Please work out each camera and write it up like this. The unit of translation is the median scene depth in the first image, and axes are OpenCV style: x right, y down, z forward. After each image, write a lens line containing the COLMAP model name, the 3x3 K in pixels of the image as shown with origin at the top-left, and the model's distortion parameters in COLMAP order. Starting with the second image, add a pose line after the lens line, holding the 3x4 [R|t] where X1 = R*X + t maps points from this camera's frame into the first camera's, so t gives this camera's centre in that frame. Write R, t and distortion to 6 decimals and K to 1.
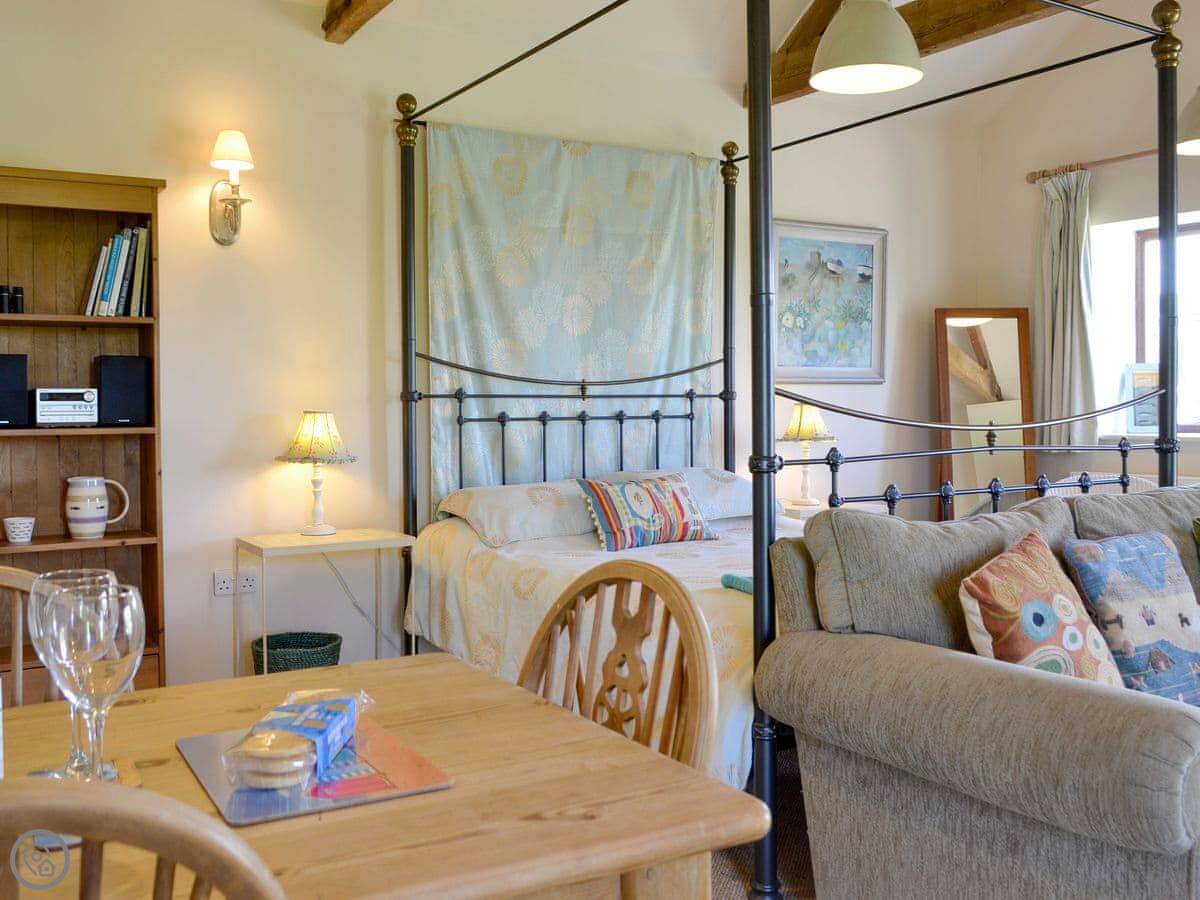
lens RADIAL K [[1136.3, 0, 580.7], [0, 1136.3, 403.9], [0, 0, 1]] dist [-0.012867, -0.000769]
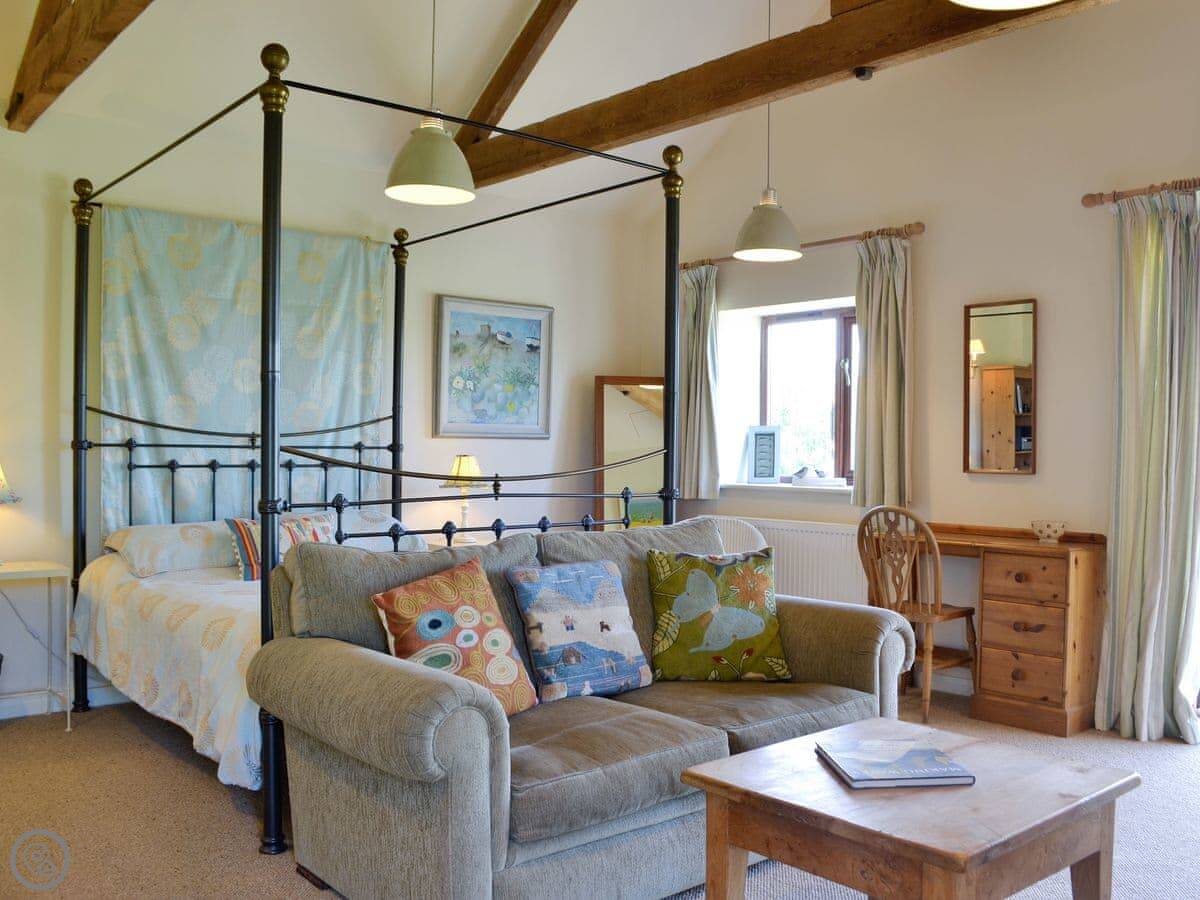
lens RADIAL K [[1078.5, 0, 643.9], [0, 1078.5, 449.9], [0, 0, 1]] dist [-0.075519, 0.015734]
pose [[0.981382, 0.014542, 0.191515, 0.193258], [-0.014406, 0.999894, -0.002101, -0.007378], [-0.191526, -0.000697, 0.981487, -0.137079]]
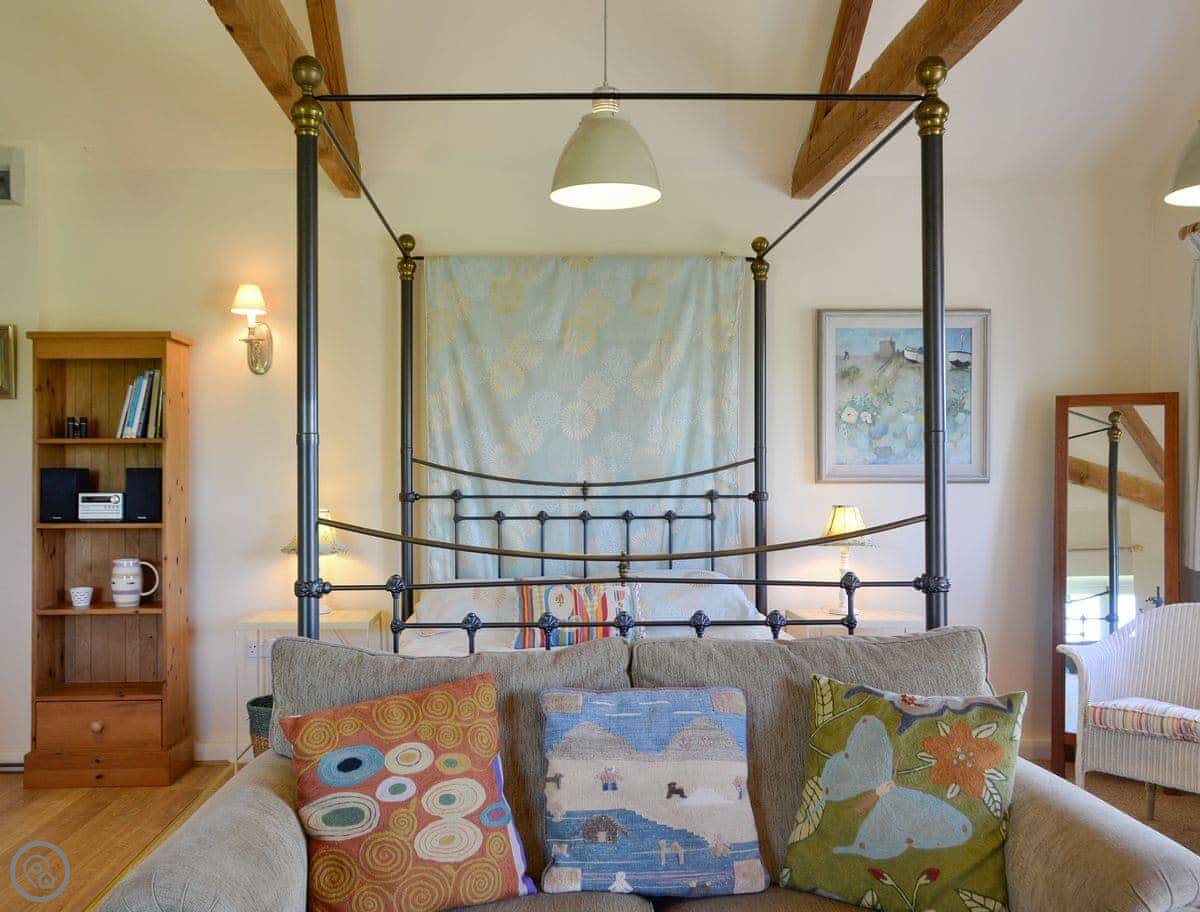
lens RADIAL K [[1079.4, 0, 554.8], [0, 1079.4, 450.5], [0, 0, 1]] dist [0.013107, 0.015331]
pose [[0.869136, -0.003765, -0.494558, 0.502747], [-0.004132, 0.999881, -0.014874, -0.036879], [0.494555, 0.014971, 0.869017, 0.120389]]
